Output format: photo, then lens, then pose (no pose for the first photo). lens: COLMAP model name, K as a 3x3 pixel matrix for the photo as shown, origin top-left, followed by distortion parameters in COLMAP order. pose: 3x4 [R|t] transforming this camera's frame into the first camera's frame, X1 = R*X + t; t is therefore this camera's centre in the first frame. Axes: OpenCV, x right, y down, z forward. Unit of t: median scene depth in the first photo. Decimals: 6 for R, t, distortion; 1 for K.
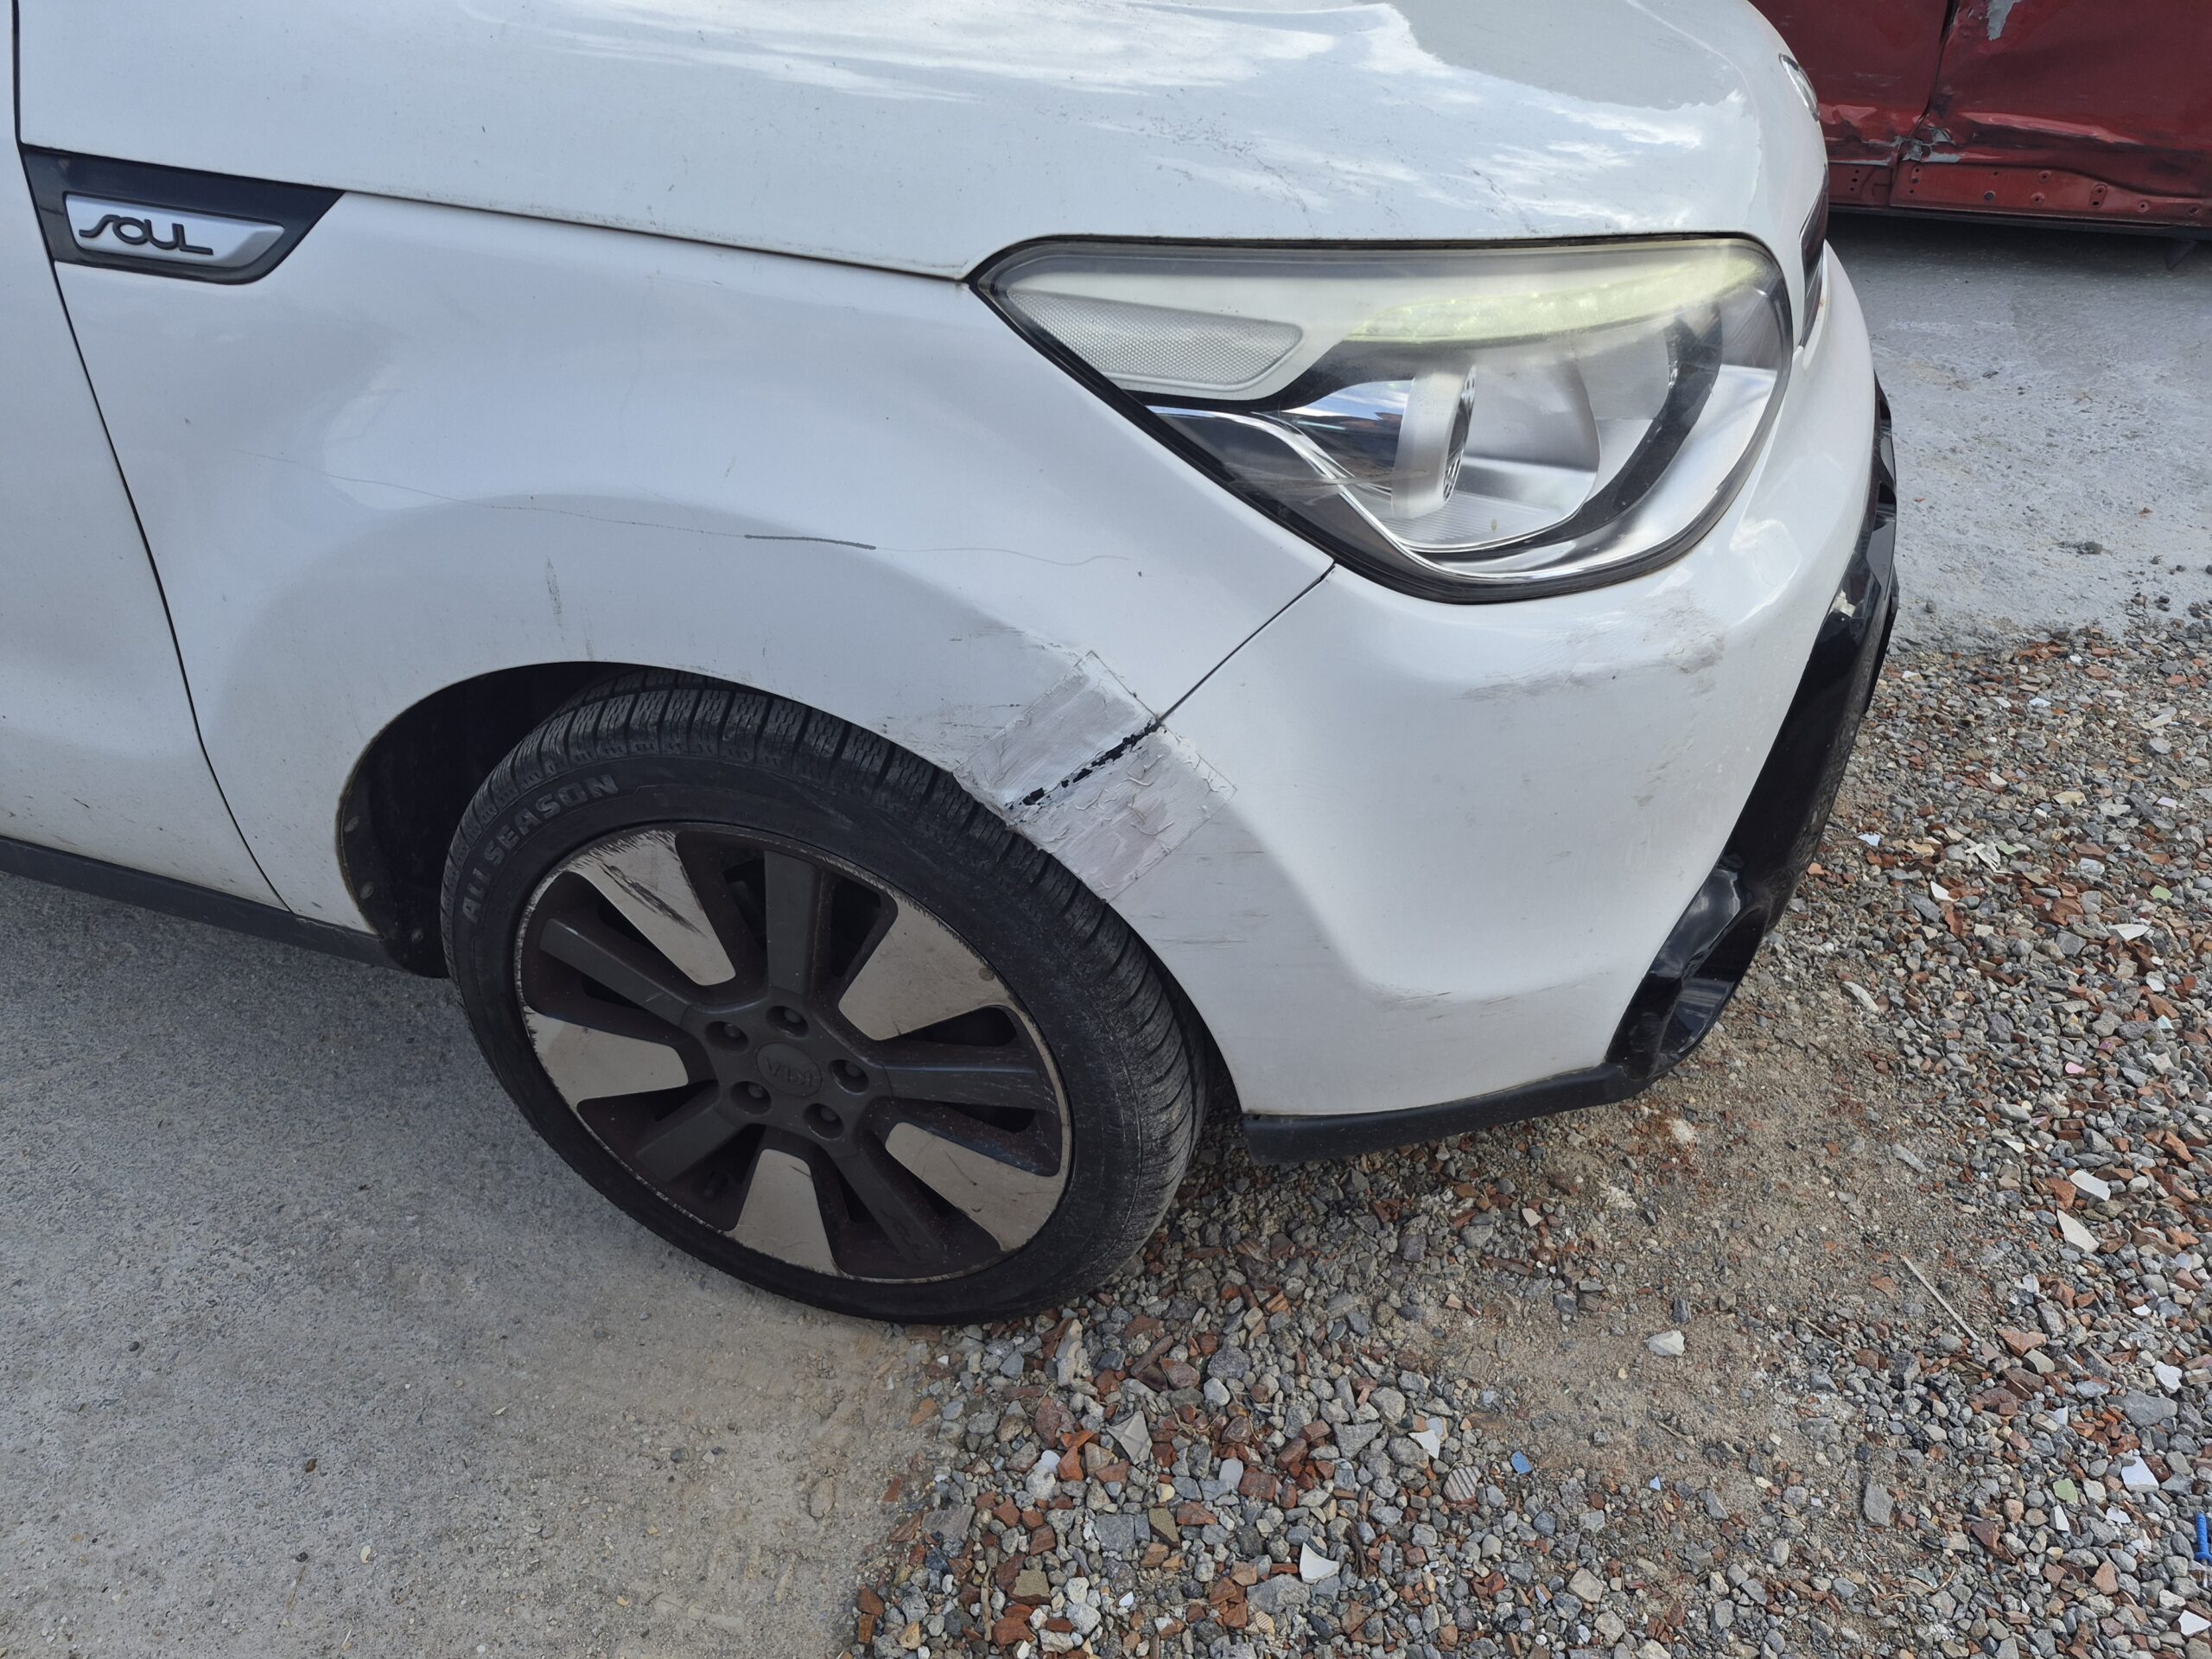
lens RADIAL K [[1535.3, 0, 1134.4], [0, 1535.3, 805.3], [0, 0, 1]] dist [0.101812, -0.114510]
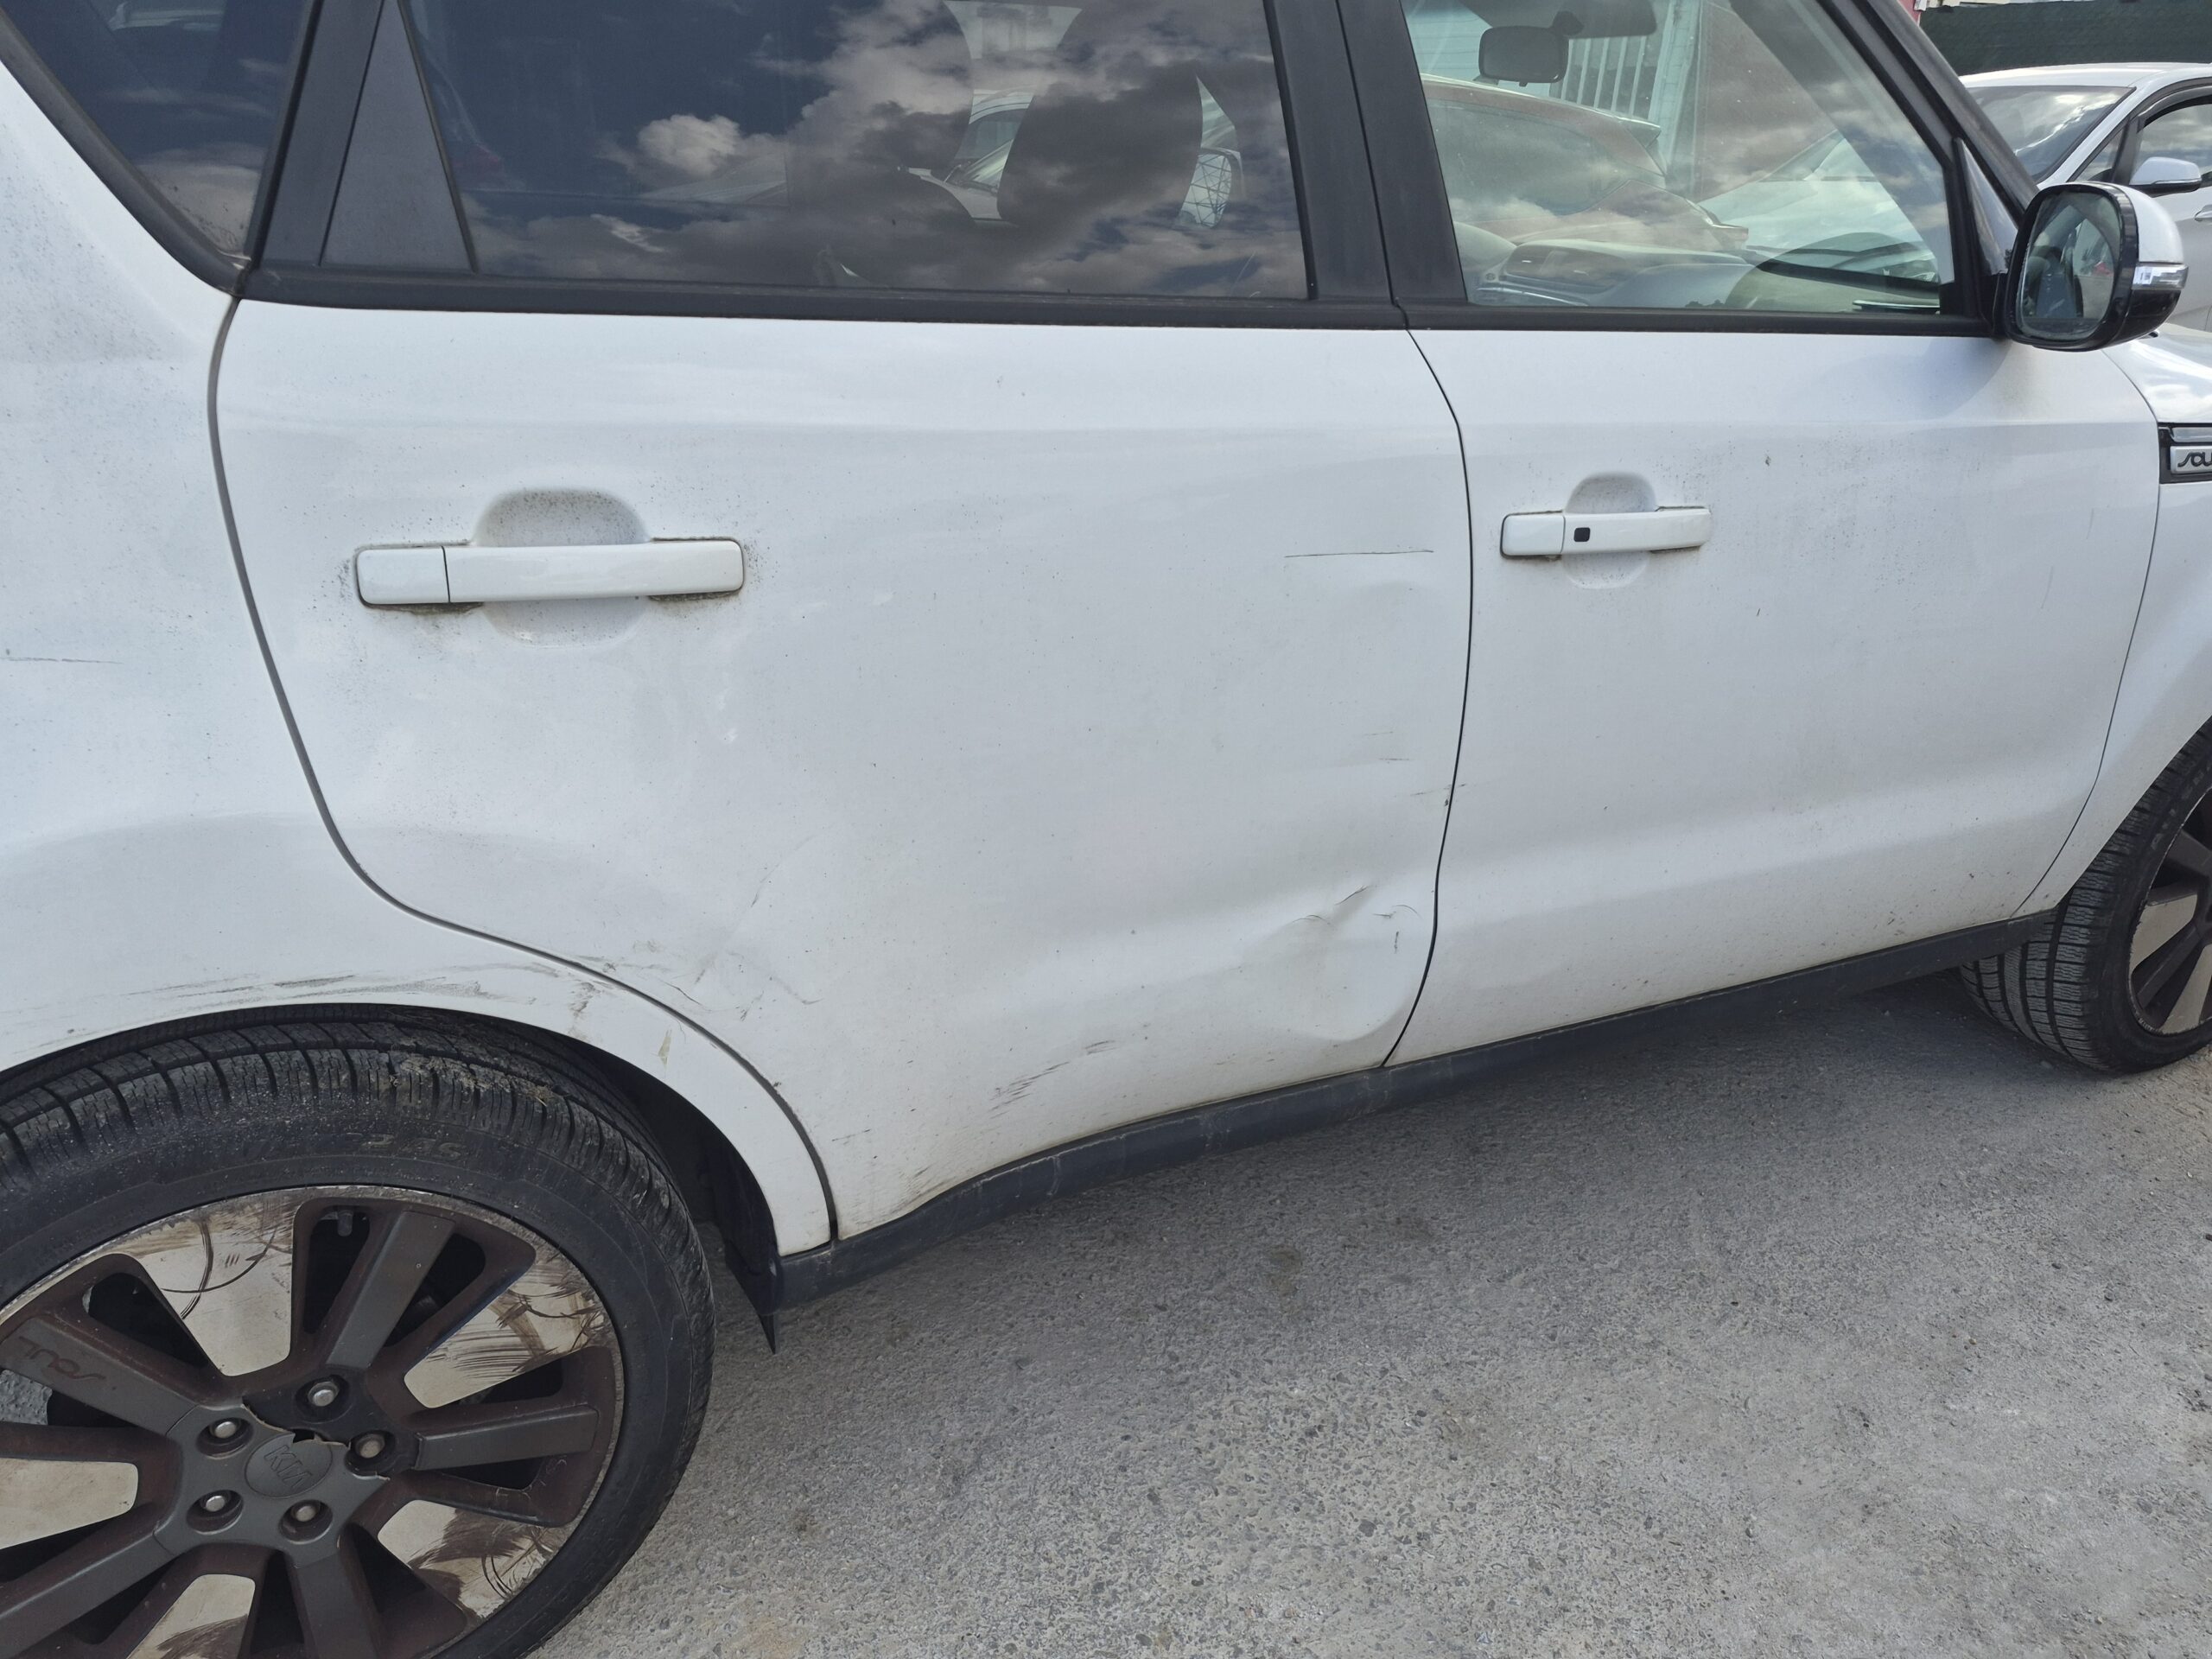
lens RADIAL K [[1521.8, 0, 1080.6], [0, 1521.8, 807.0], [0, 0, 1]] dist [0.114506, -0.134230]
pose [[0.700654, -0.249200, 0.668568, -2.515890], [0.375067, 0.925754, -0.048005, -0.343608], [-0.606967, 0.284393, 0.742100, 0.487959]]
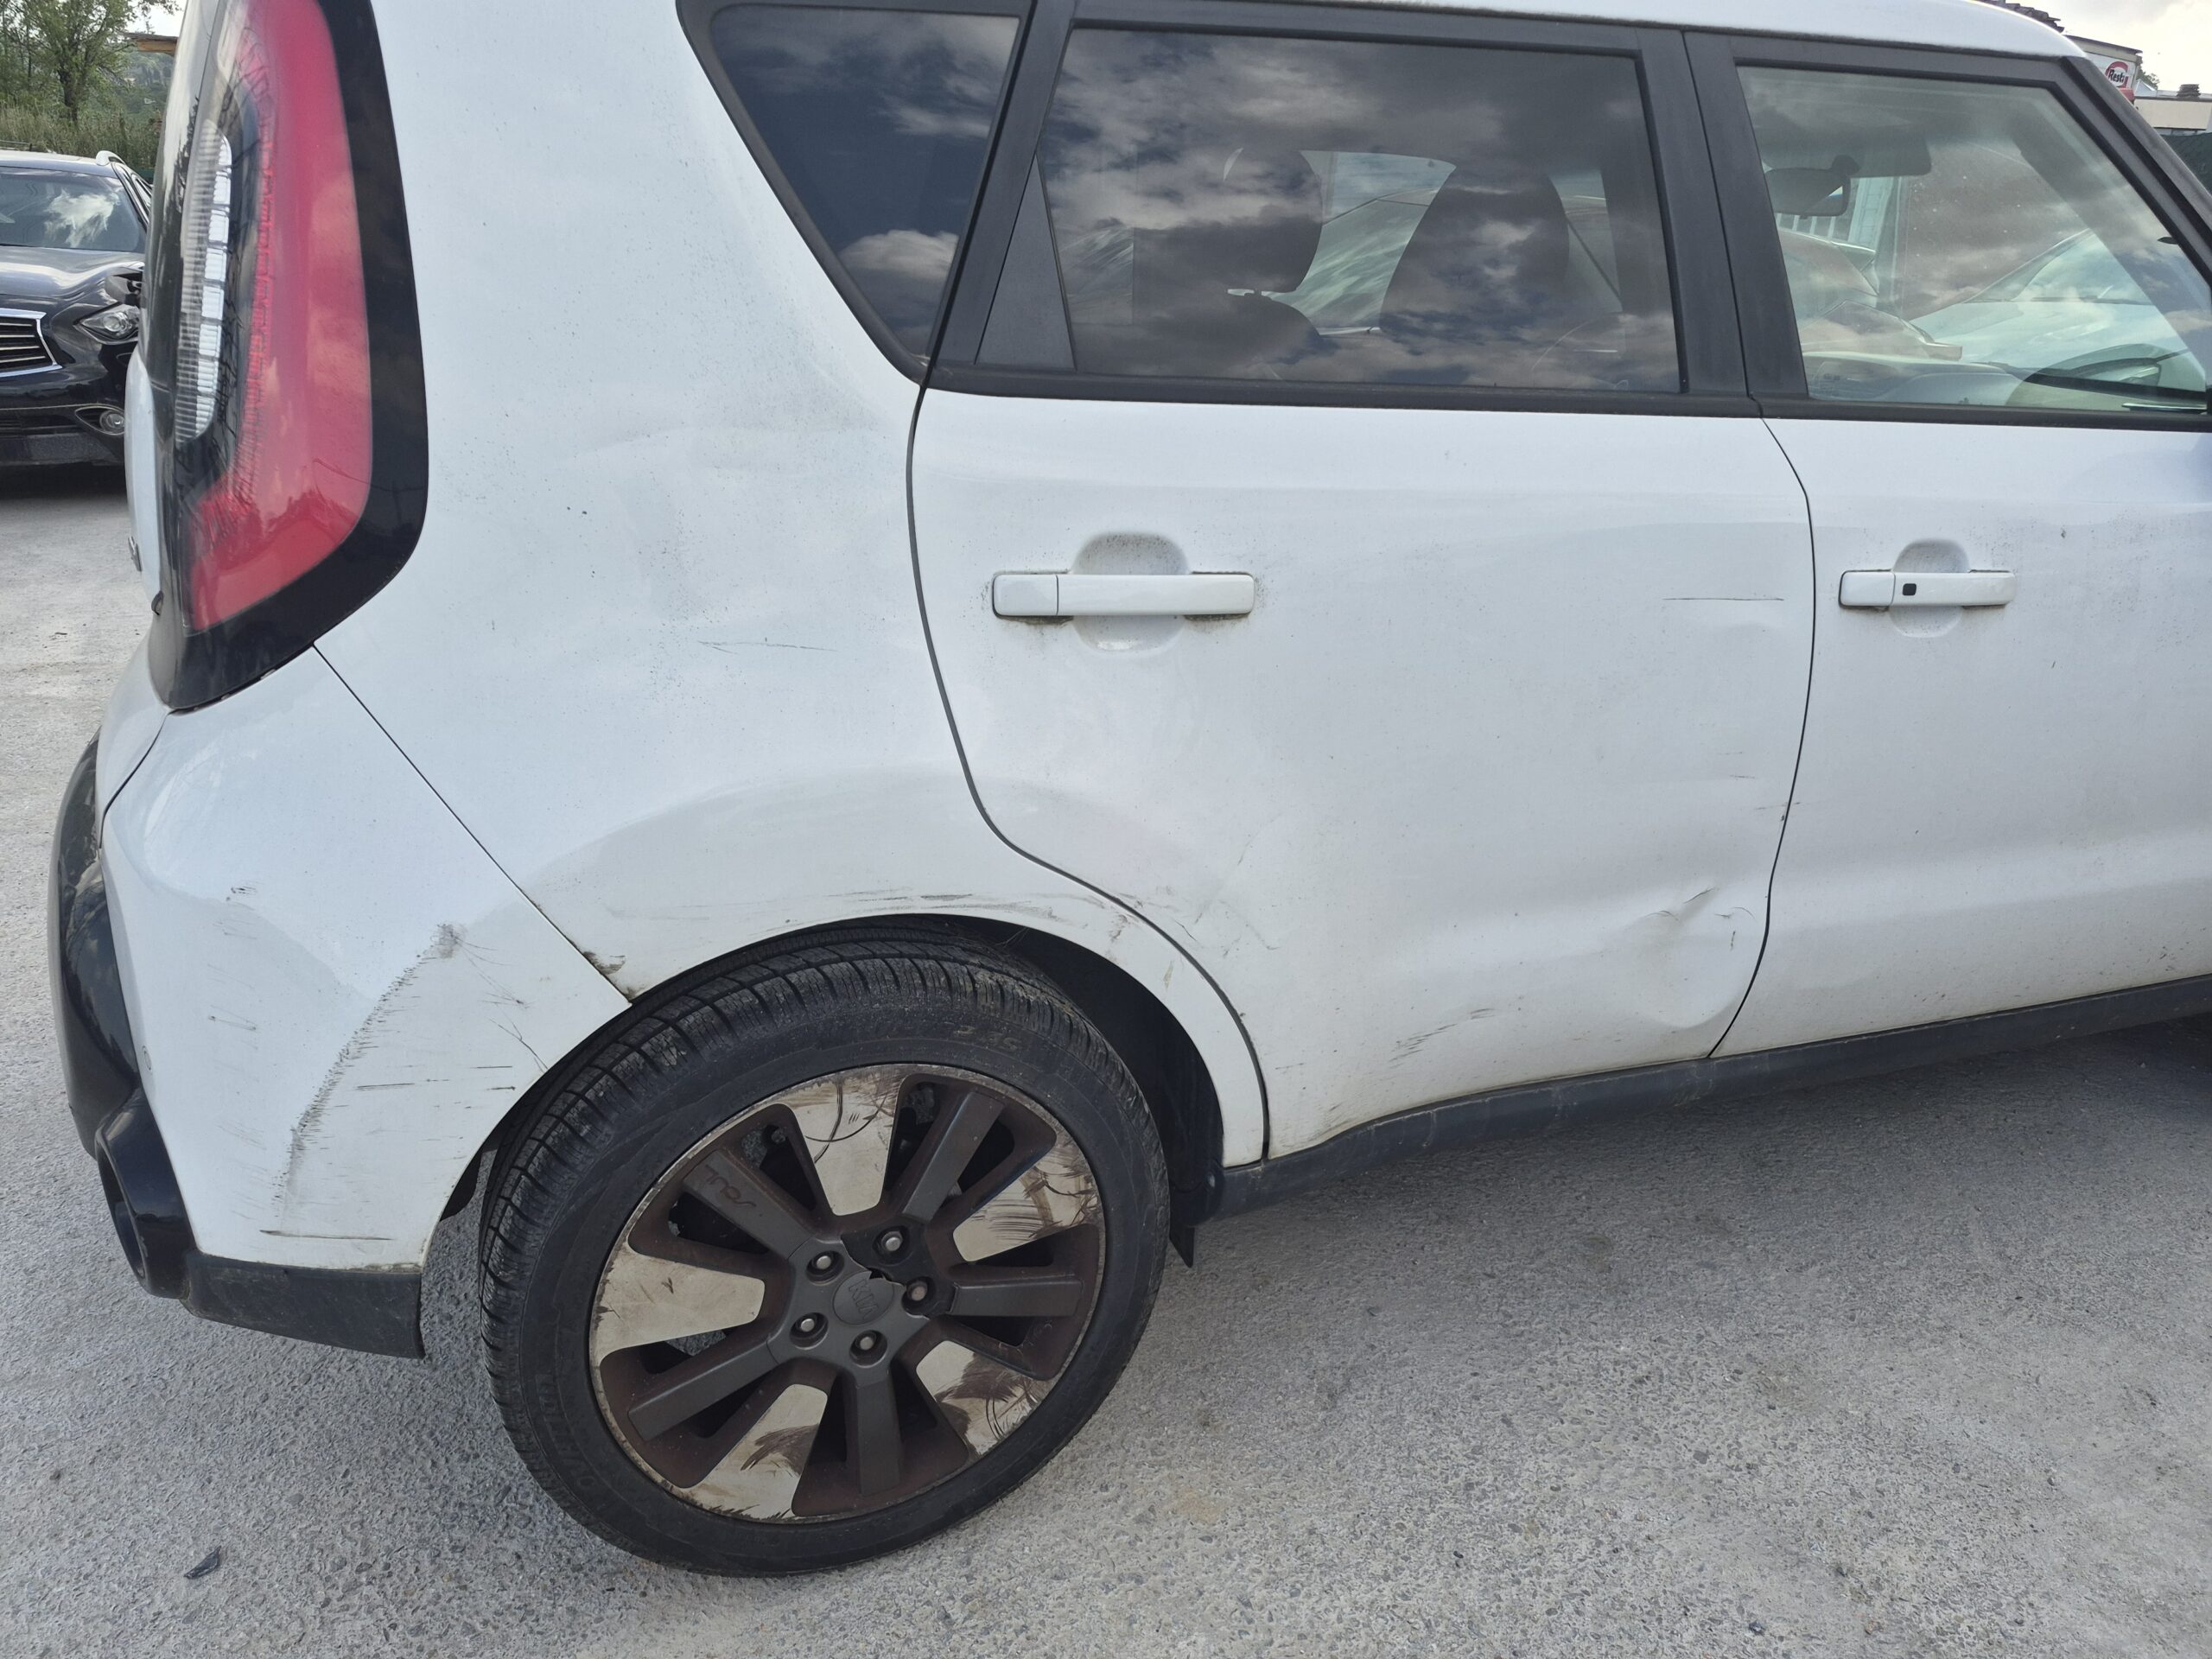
lens RADIAL K [[1535.3, 0, 1134.4], [0, 1535.3, 805.3], [0, 0, 1]] dist [0.101812, -0.114510]
pose [[0.748825, -0.184864, 0.636464, -2.872132], [0.342401, 0.930137, -0.132687, -0.319703], [-0.567470, 0.317285, 0.759808, 0.455696]]
